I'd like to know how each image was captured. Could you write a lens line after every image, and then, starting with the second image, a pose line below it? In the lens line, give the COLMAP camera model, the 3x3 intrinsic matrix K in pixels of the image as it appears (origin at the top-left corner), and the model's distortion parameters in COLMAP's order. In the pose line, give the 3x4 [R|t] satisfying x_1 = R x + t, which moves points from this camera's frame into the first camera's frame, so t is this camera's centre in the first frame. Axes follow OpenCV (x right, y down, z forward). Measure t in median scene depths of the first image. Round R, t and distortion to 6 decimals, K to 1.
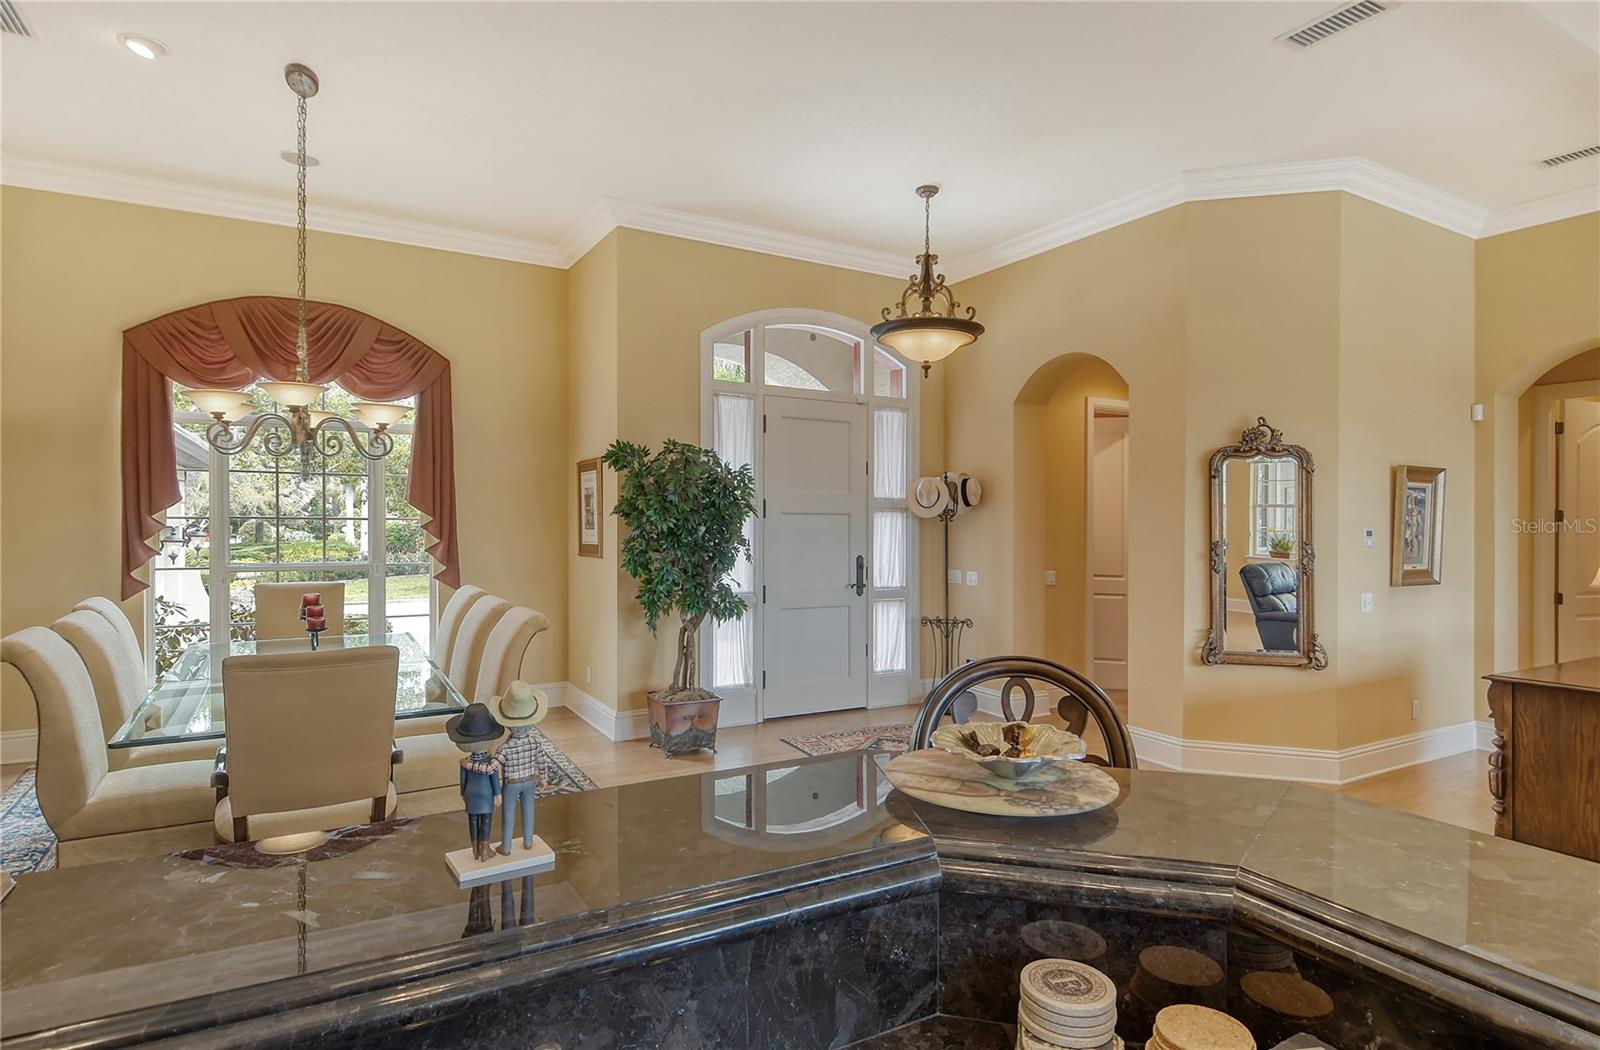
lens RADIAL K [[864.5, 0, 800.0], [0, 864.5, 525.0], [0, 0, 1]] dist [0.048418, -0.030031]
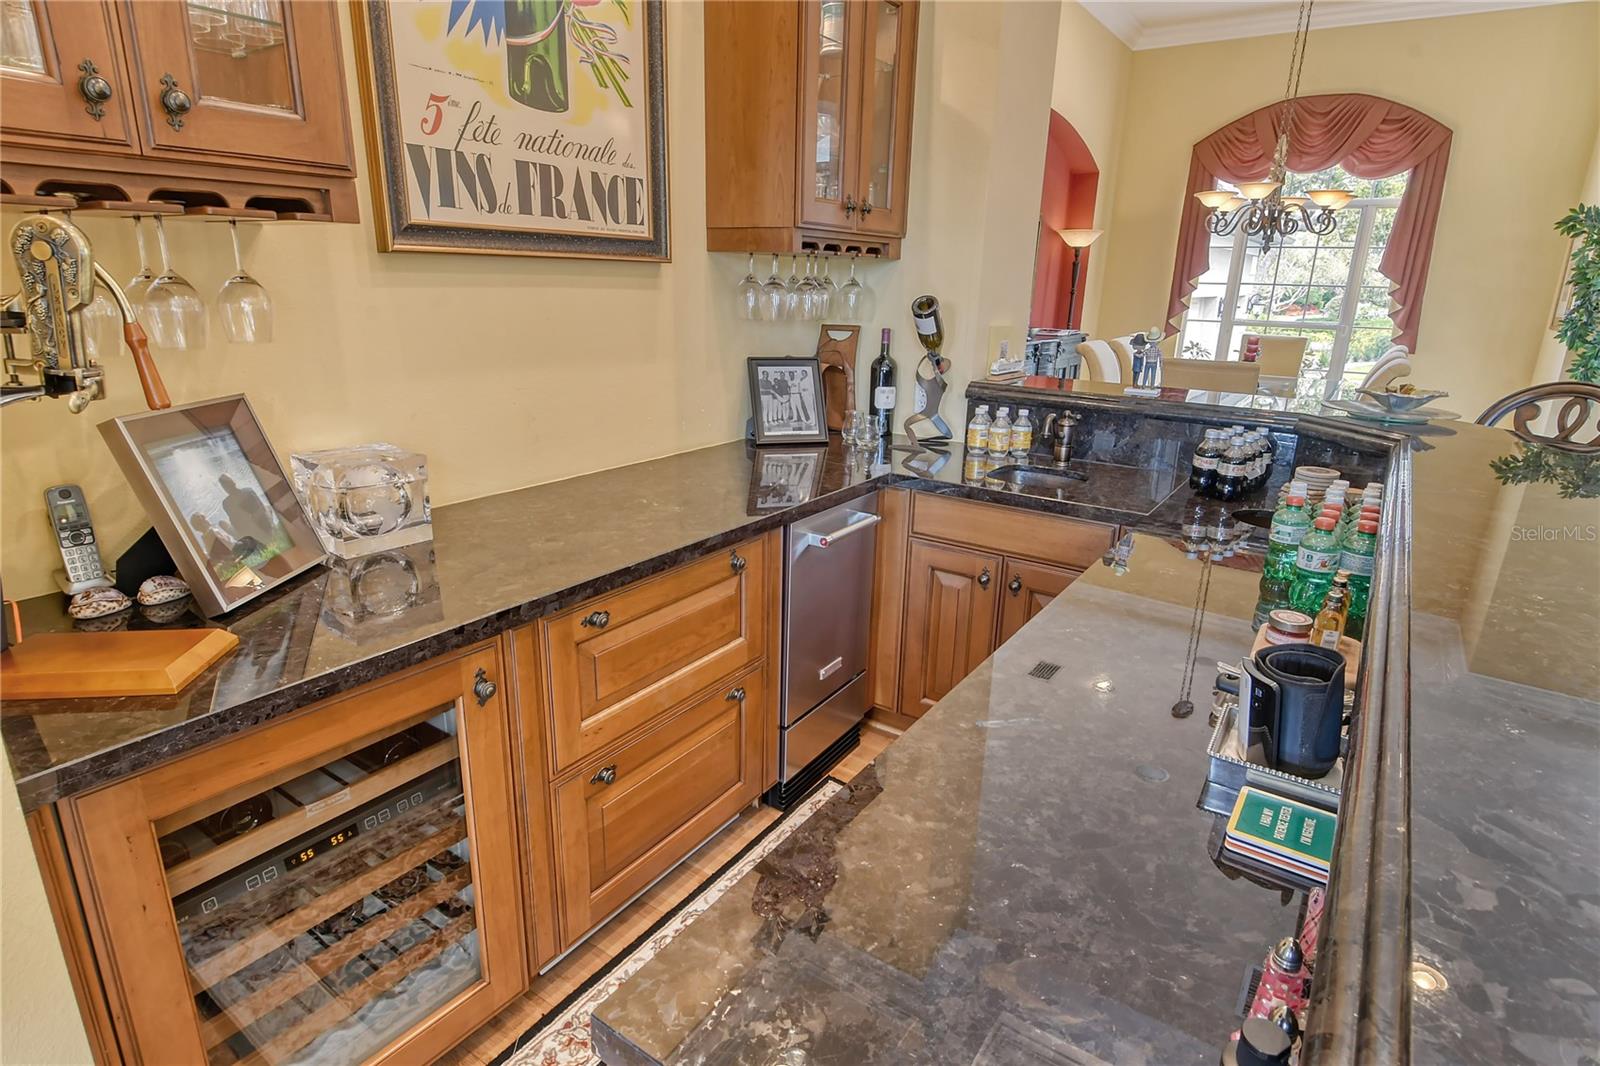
lens RADIAL K [[864.9, 0, 798.9], [0, 864.9, 555.0], [0, 0, 1]] dist [-0.004342, -0.002185]
pose [[0.435120, 0.278649, -0.856169, 0.312729], [-0.027860, 0.954617, 0.296531, 0.015749], [0.899941, -0.105174, 0.423136, -0.220993]]
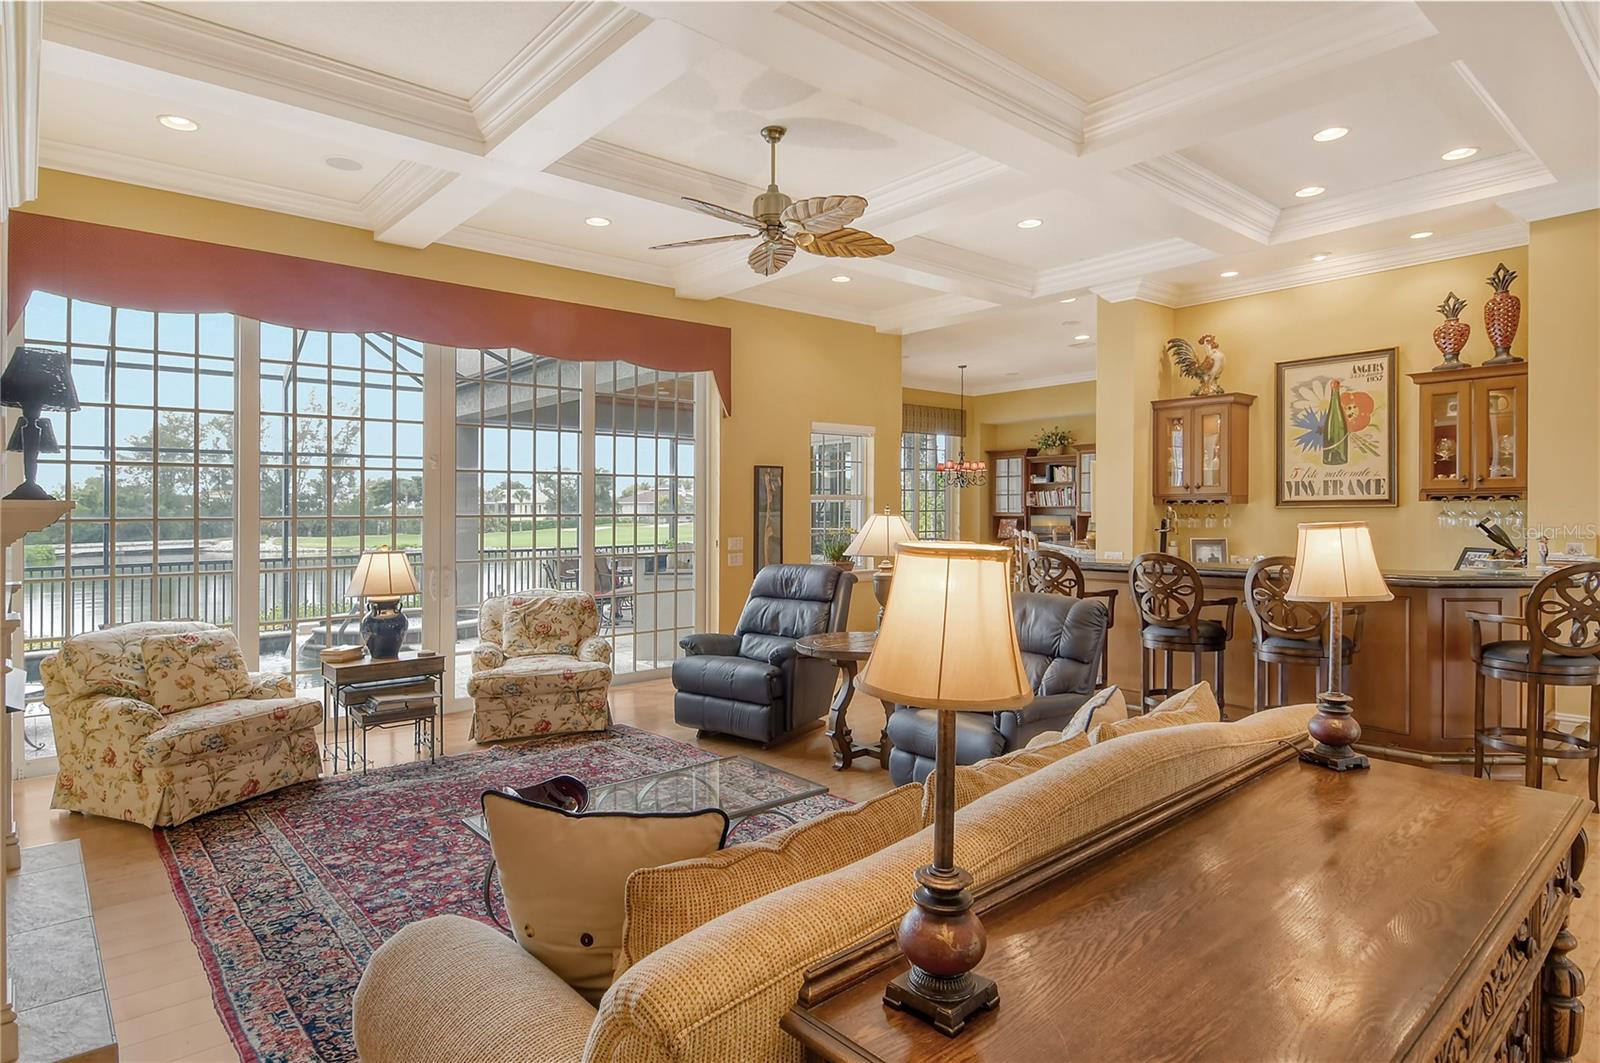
lens RADIAL K [[879.5, 0, 800.0], [0, 879.5, 531.5], [0, 0, 1]] dist [0.021062, -0.020200]
pose [[-0.981449, 0.004185, -0.191680, 0.850951], [-0.000910, 0.999649, 0.026489, 0.008789], [0.191724, 0.026172, -0.981100, 0.880525]]
